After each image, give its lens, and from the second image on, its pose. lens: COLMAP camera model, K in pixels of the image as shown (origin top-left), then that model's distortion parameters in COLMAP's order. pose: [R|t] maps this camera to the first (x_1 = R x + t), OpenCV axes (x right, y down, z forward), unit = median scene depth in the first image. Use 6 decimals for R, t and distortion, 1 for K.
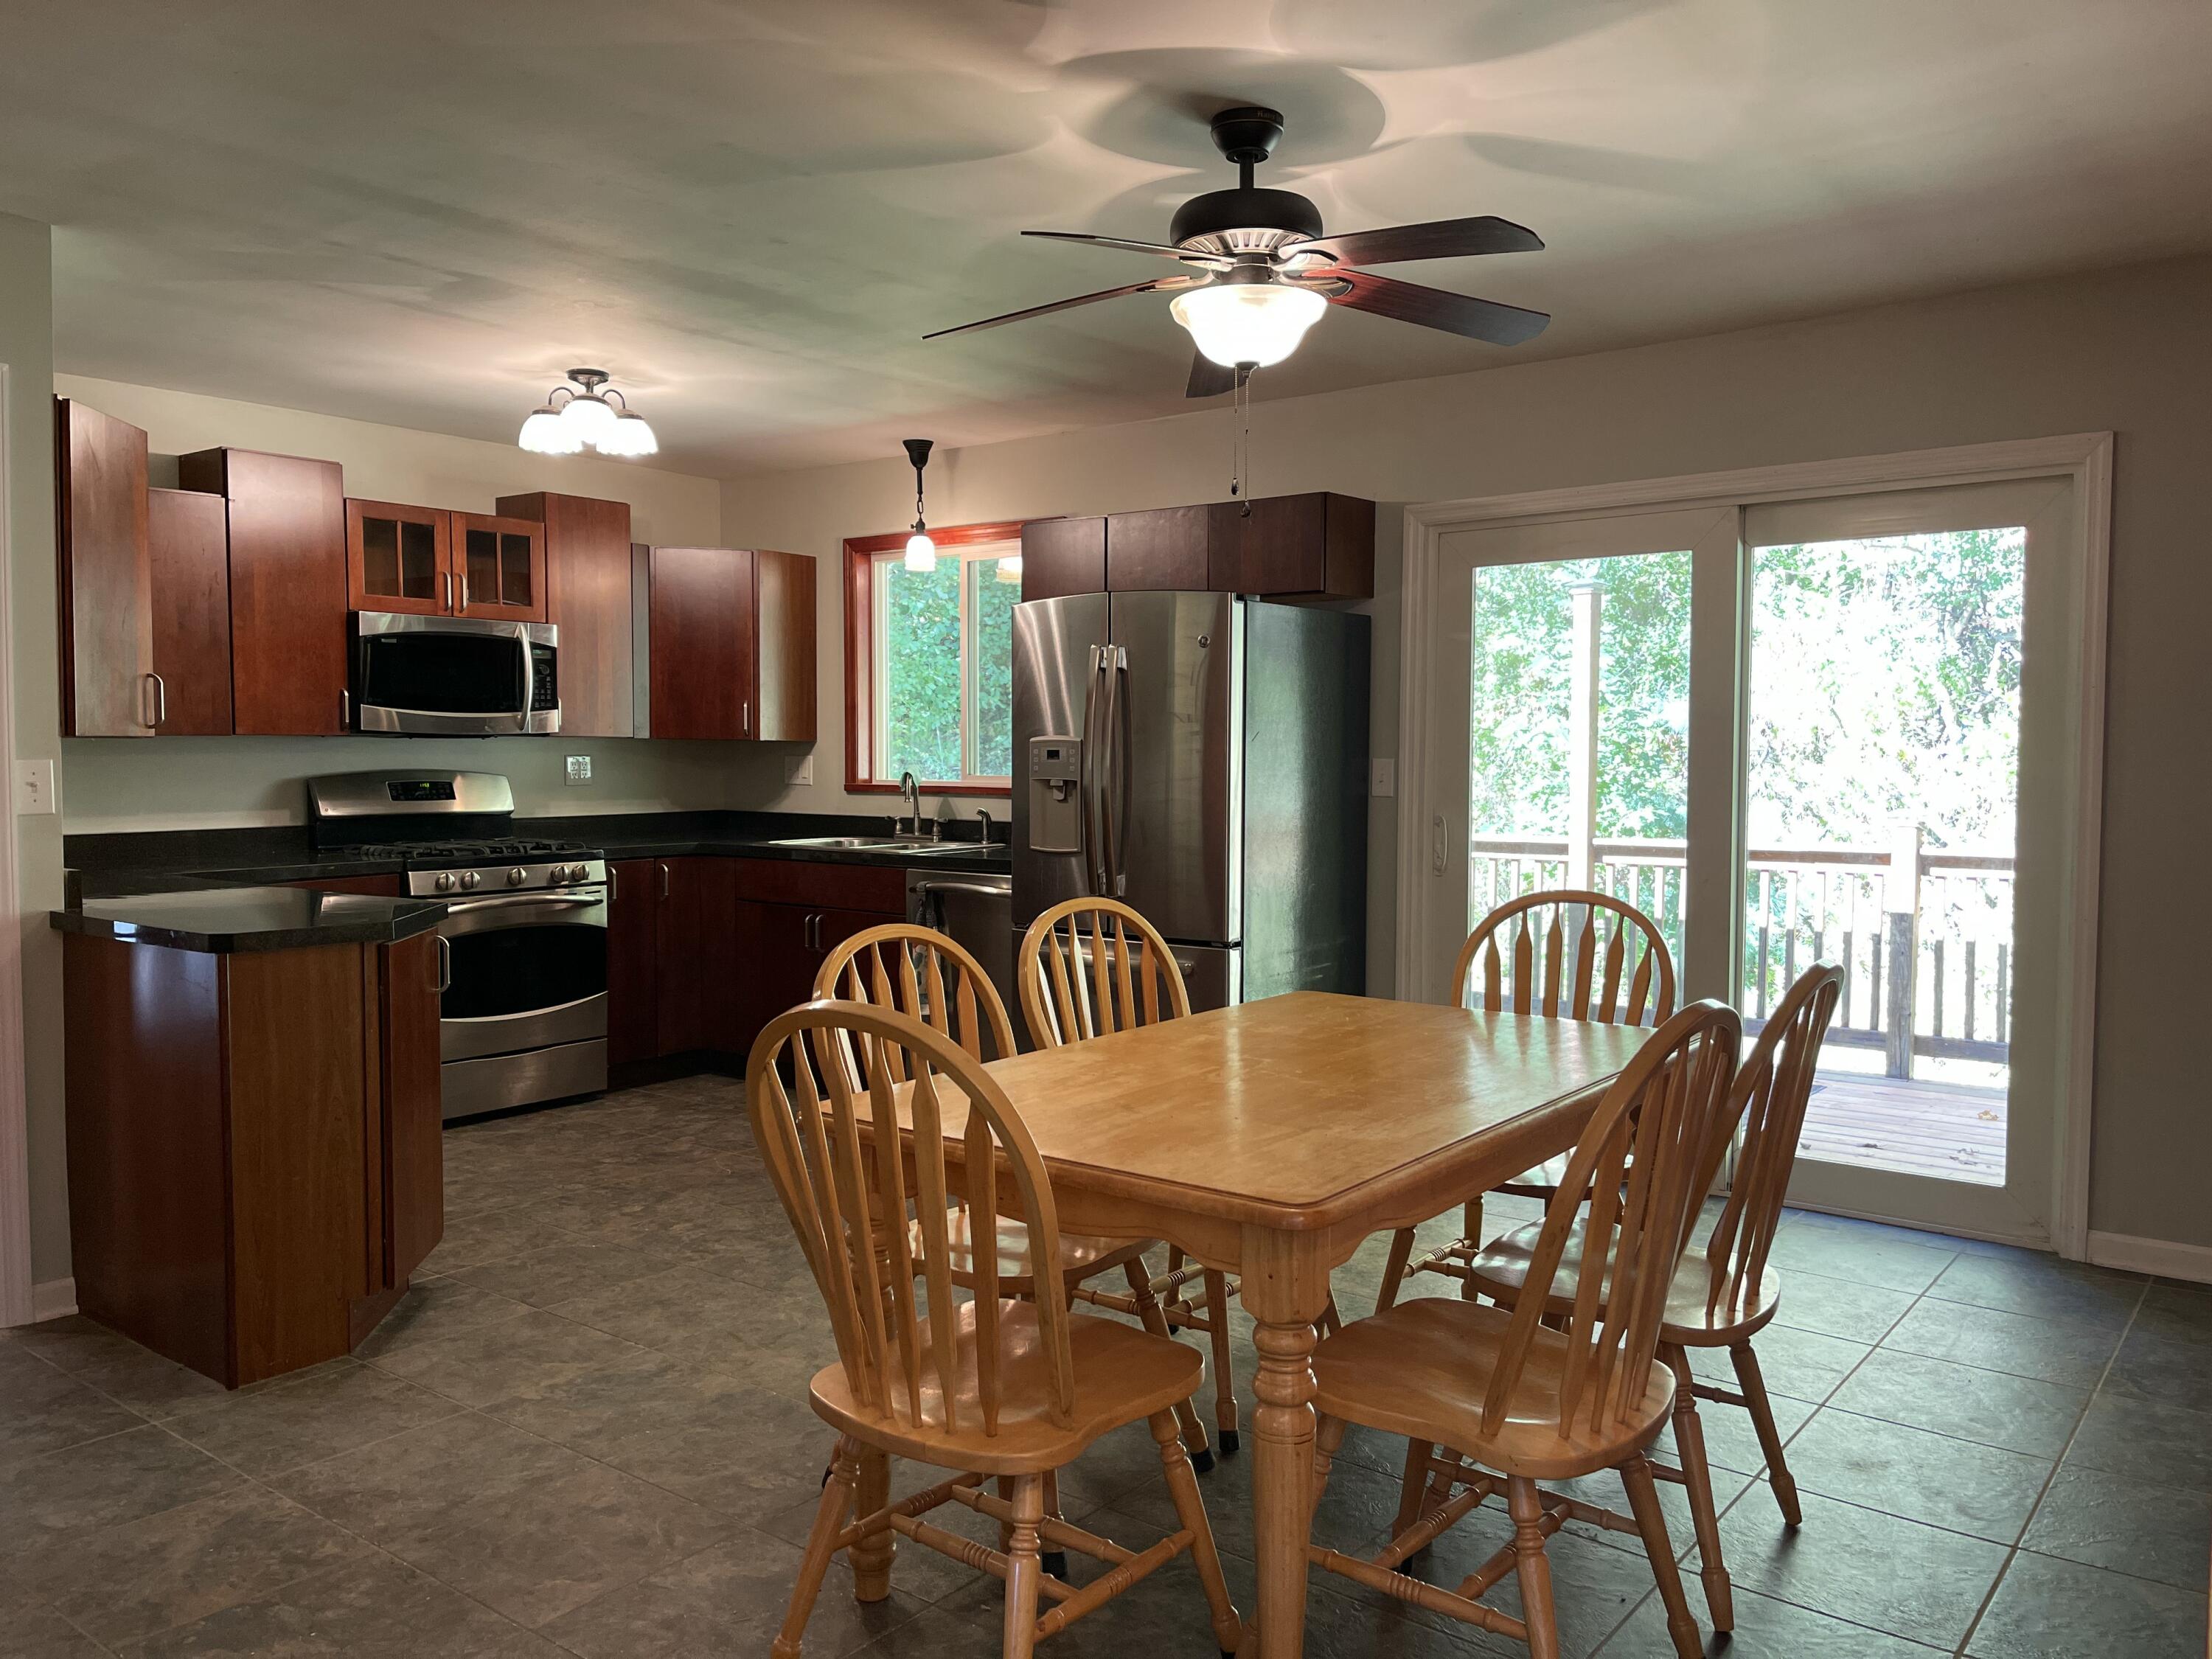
lens RADIAL K [[1698.4, 0, 1122.8], [0, 1698.4, 841.0], [0, 0, 1]] dist [0.063573, -0.002348]
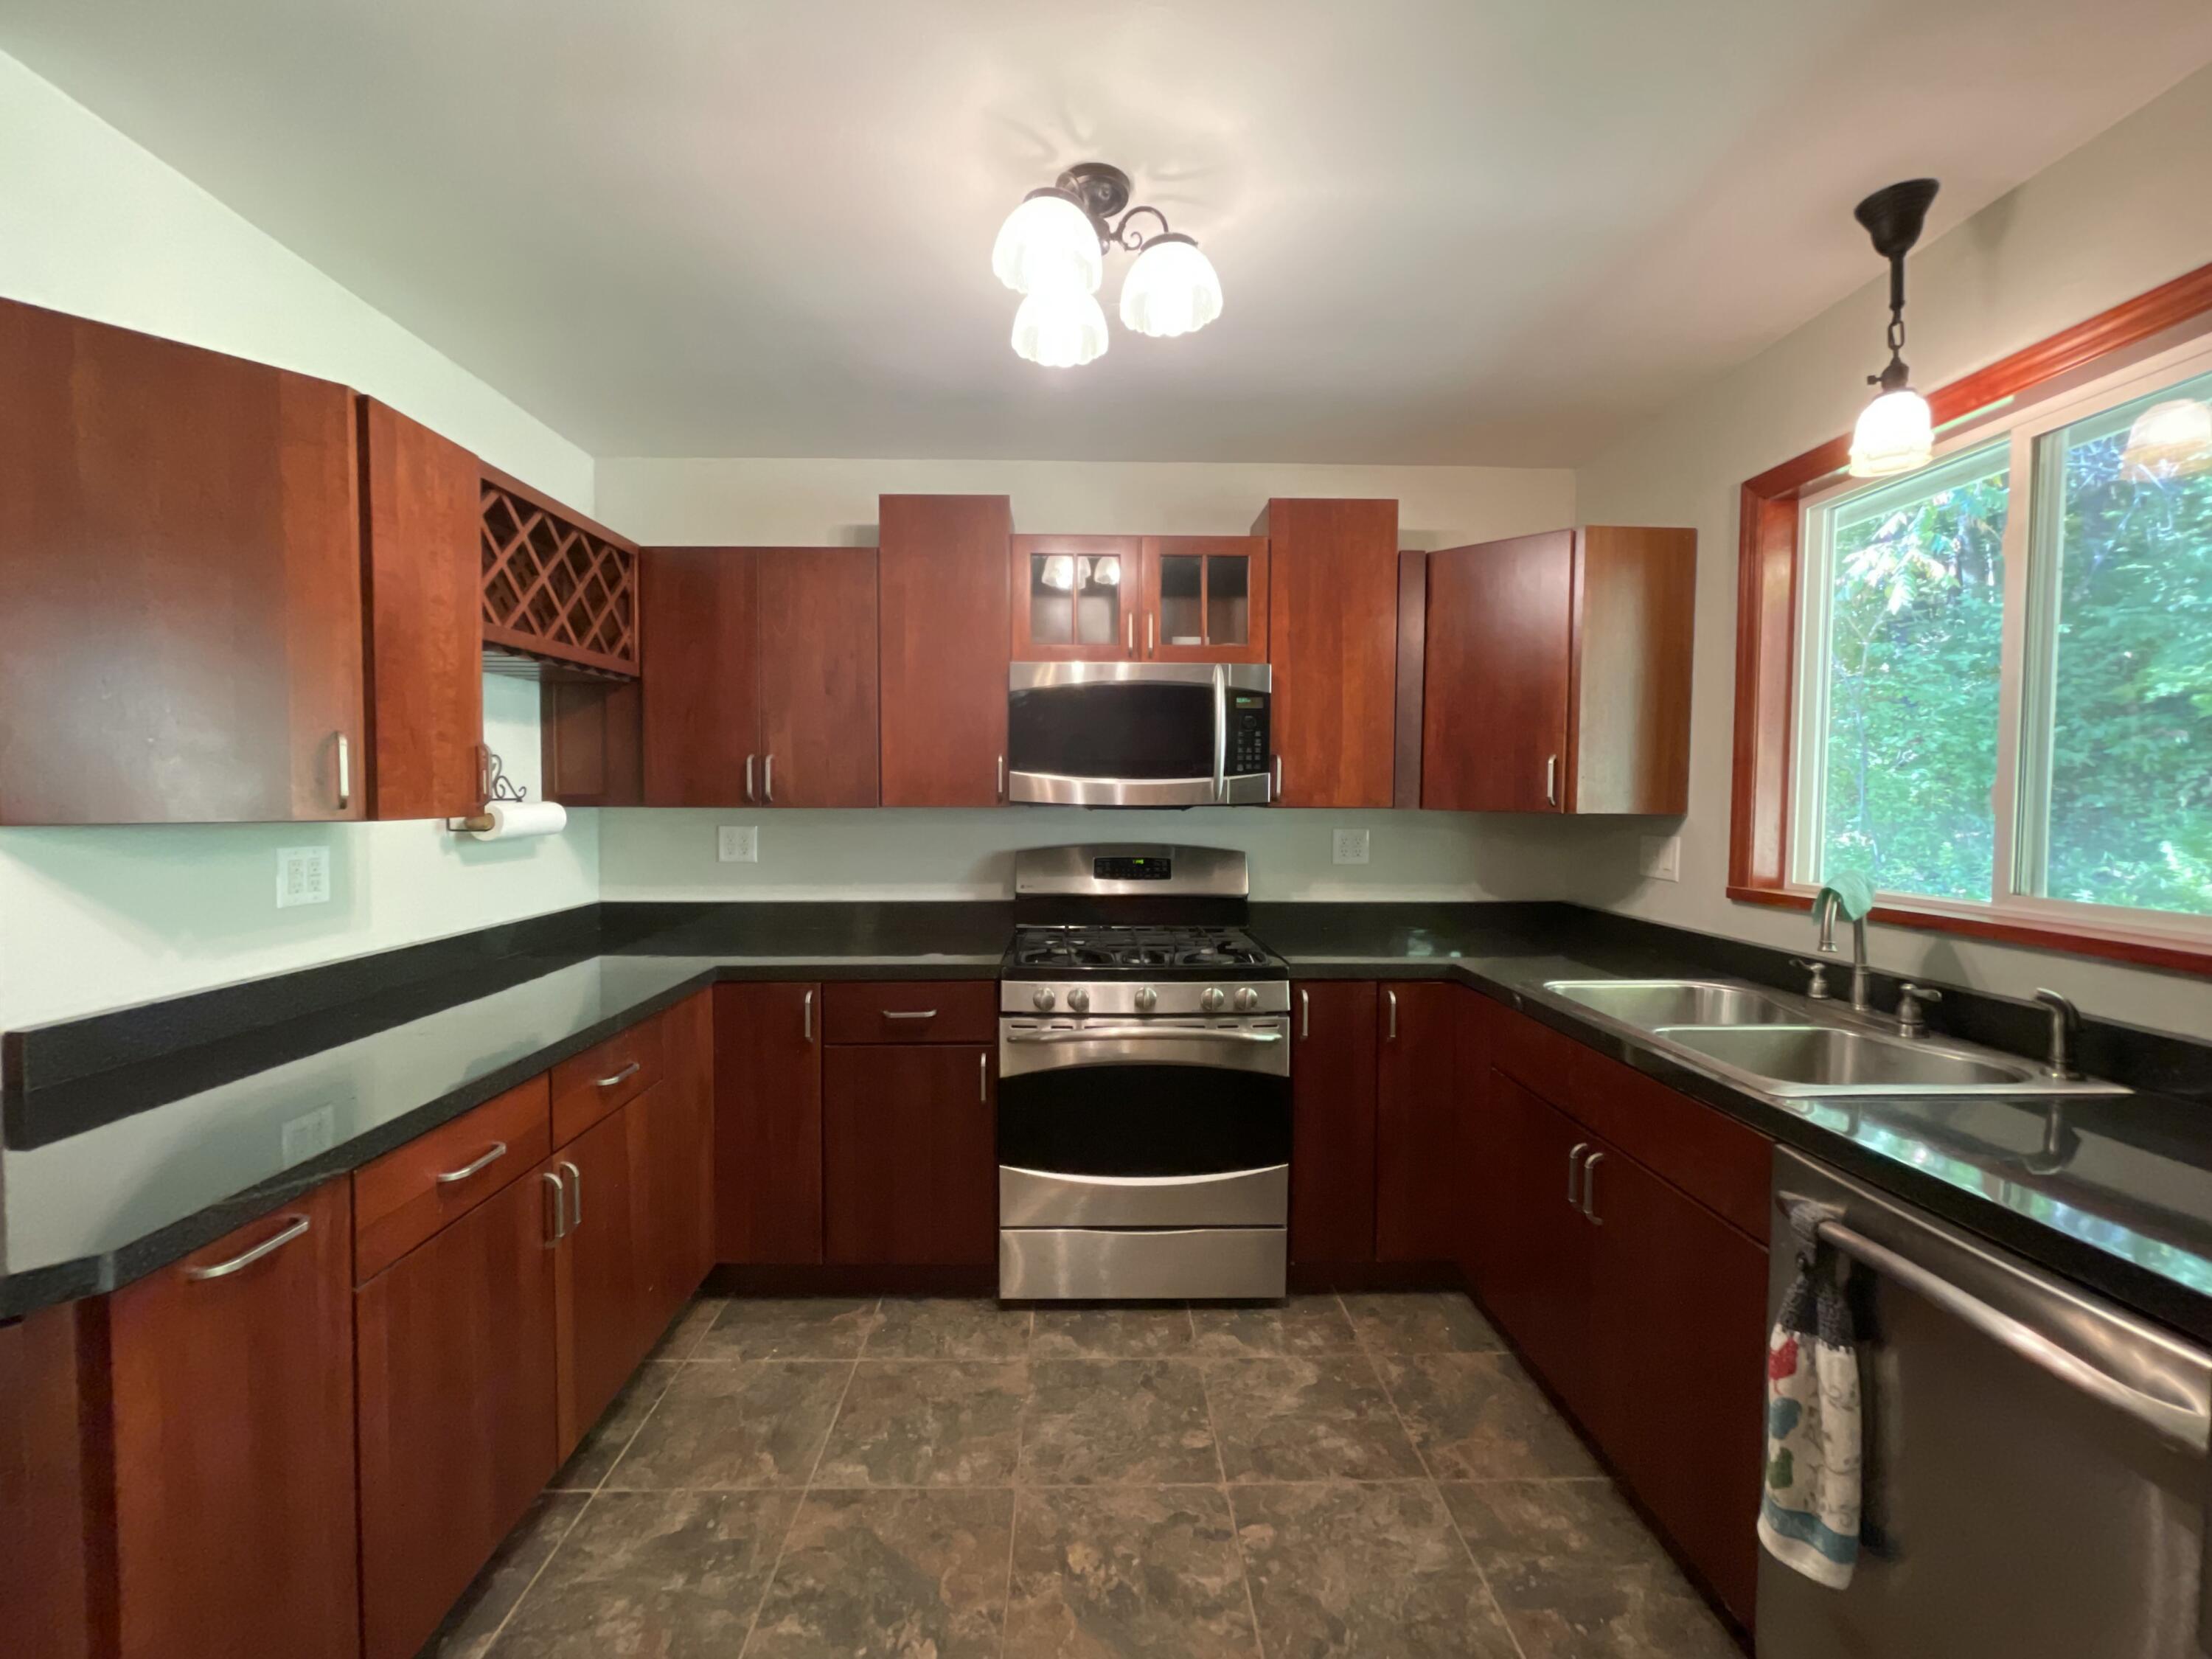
lens RADIAL K [[881.0, 0, 1114.0], [0, 881.0, 834.5], [0, 0, 1]] dist [-0.009091, 0.001090]
pose [[0.623408, 0.038333, -0.780956, -0.063527], [-0.045854, 0.998871, 0.012426, -0.053264], [0.780551, 0.028064, 0.624462, 0.730781]]
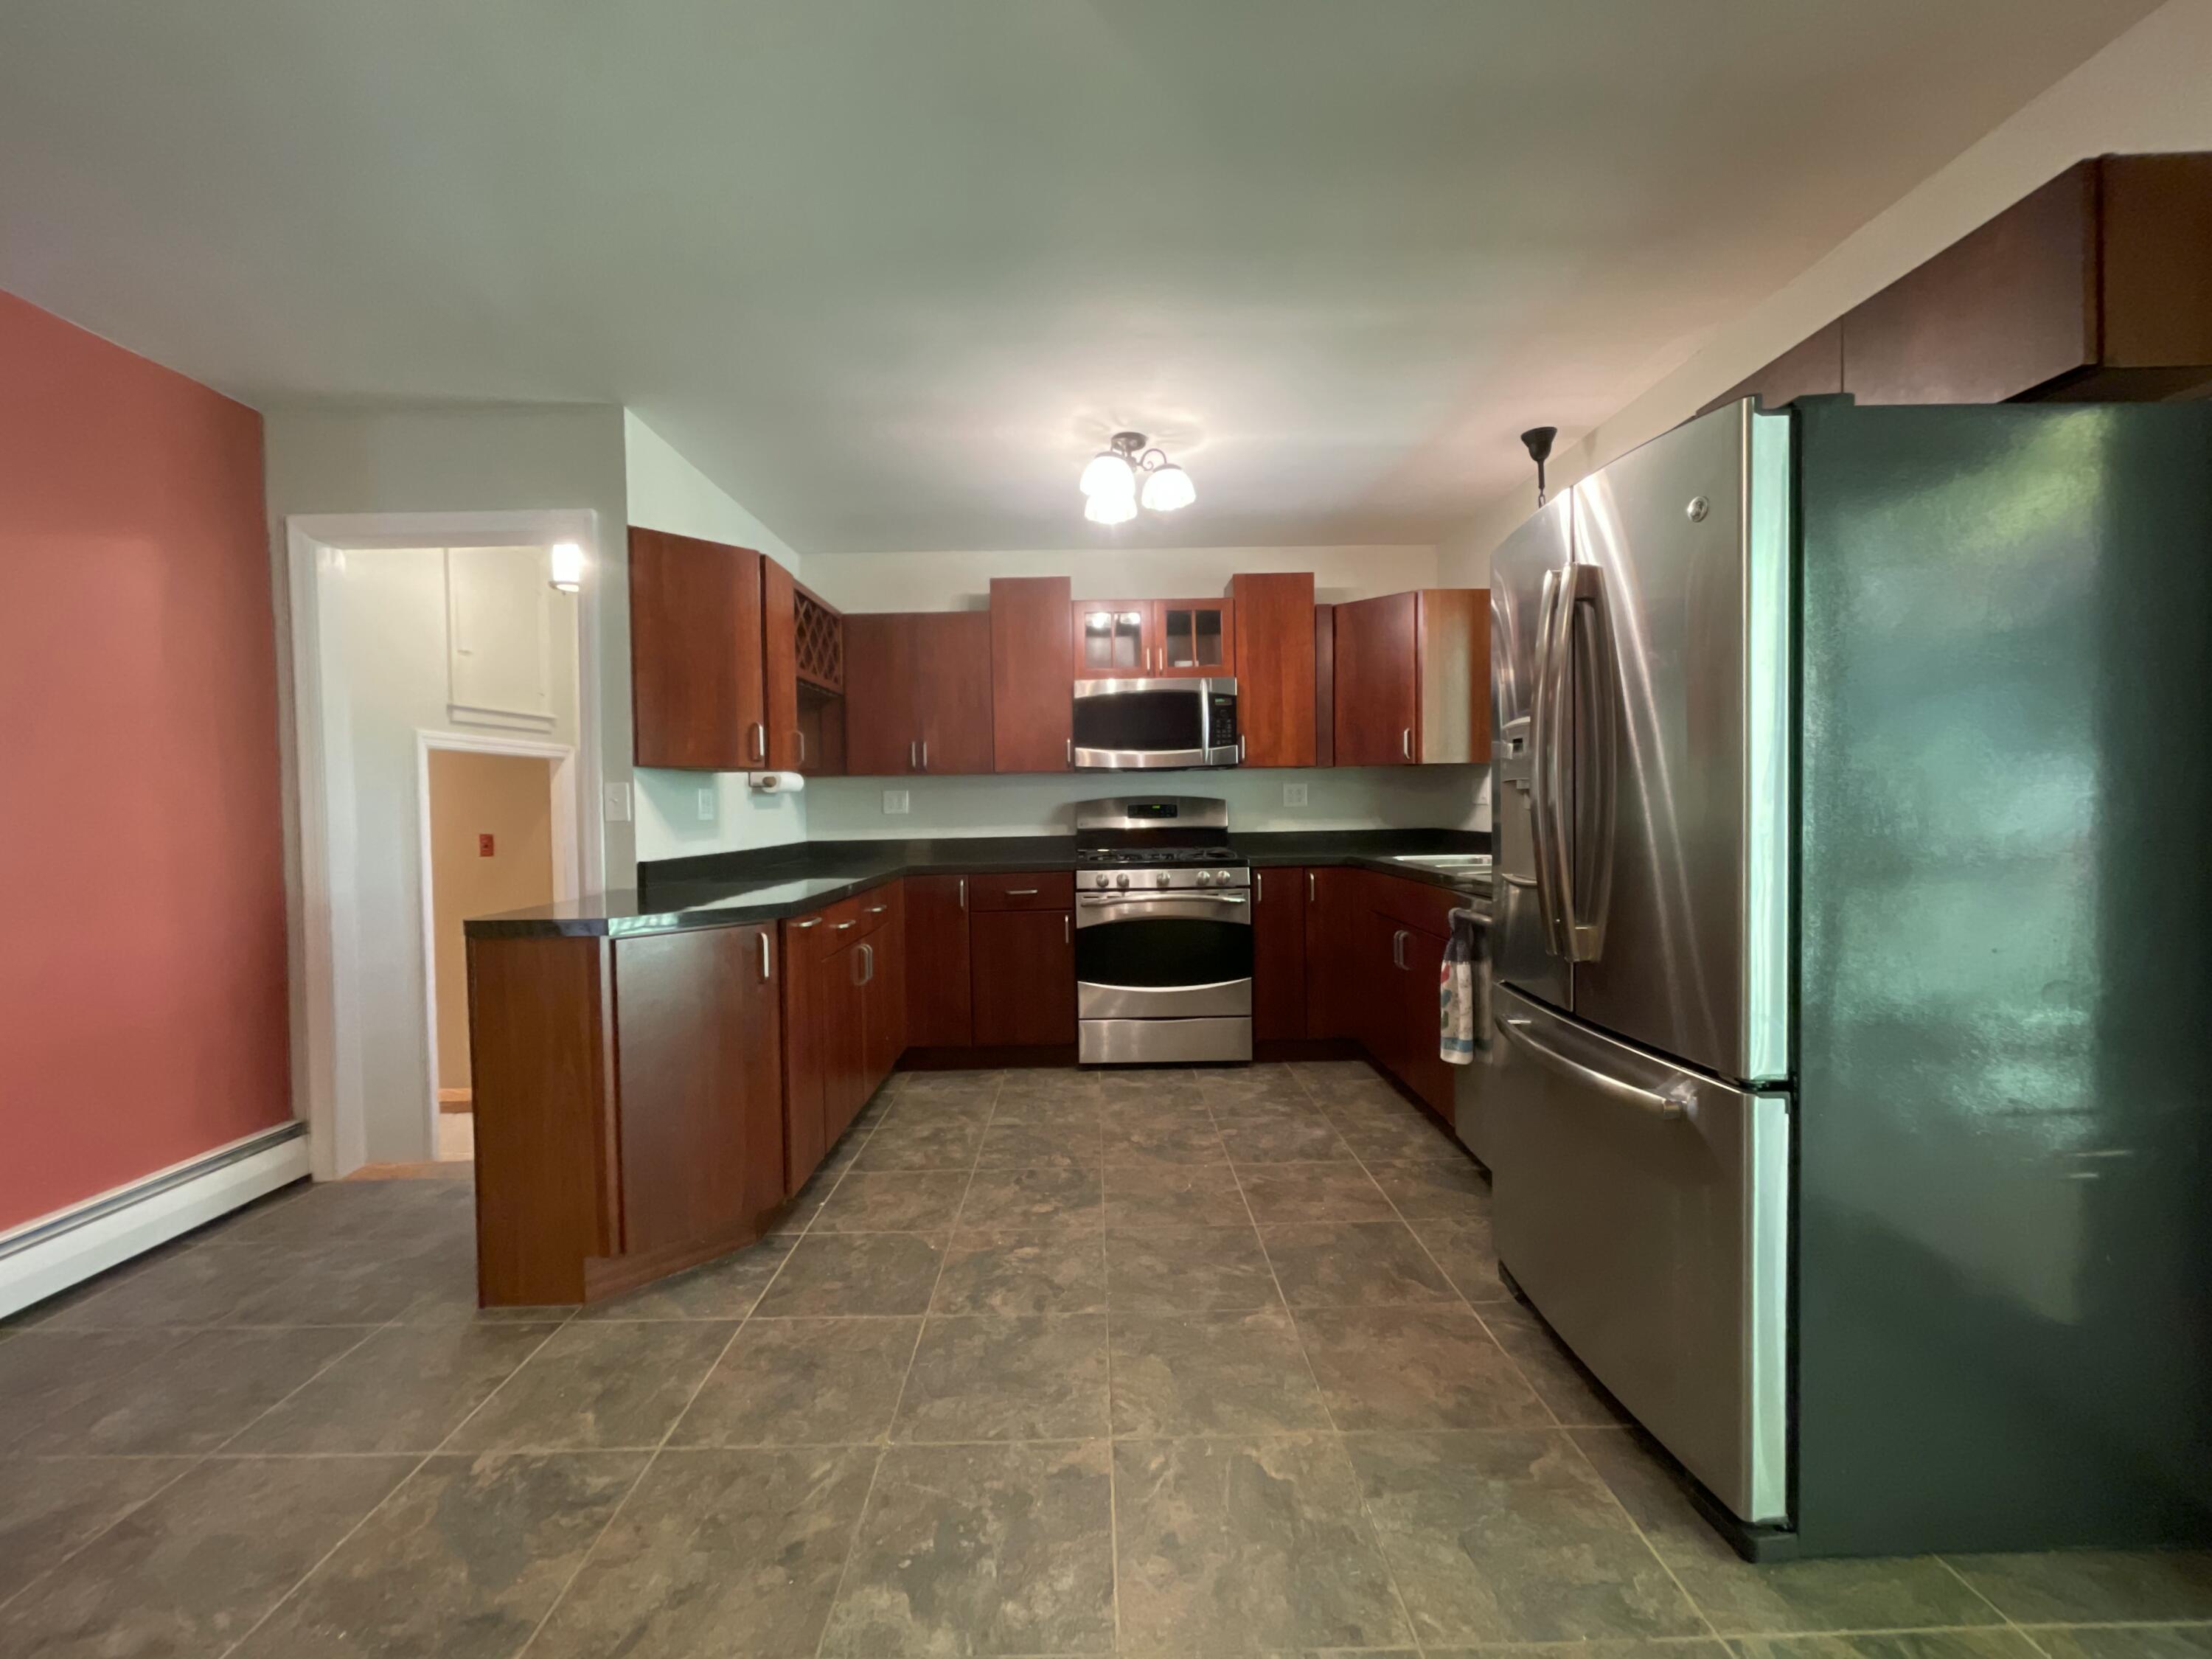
lens RADIAL K [[881.0, 0, 1111.2], [0, 881.0, 831.4], [0, 0, 1]] dist [-0.009091, 0.001090]
pose [[0.612648, 0.009056, -0.790304, 0.126575], [-0.023635, 0.999697, -0.006867, -0.008198], [0.790003, 0.022886, 0.612676, 0.563830]]
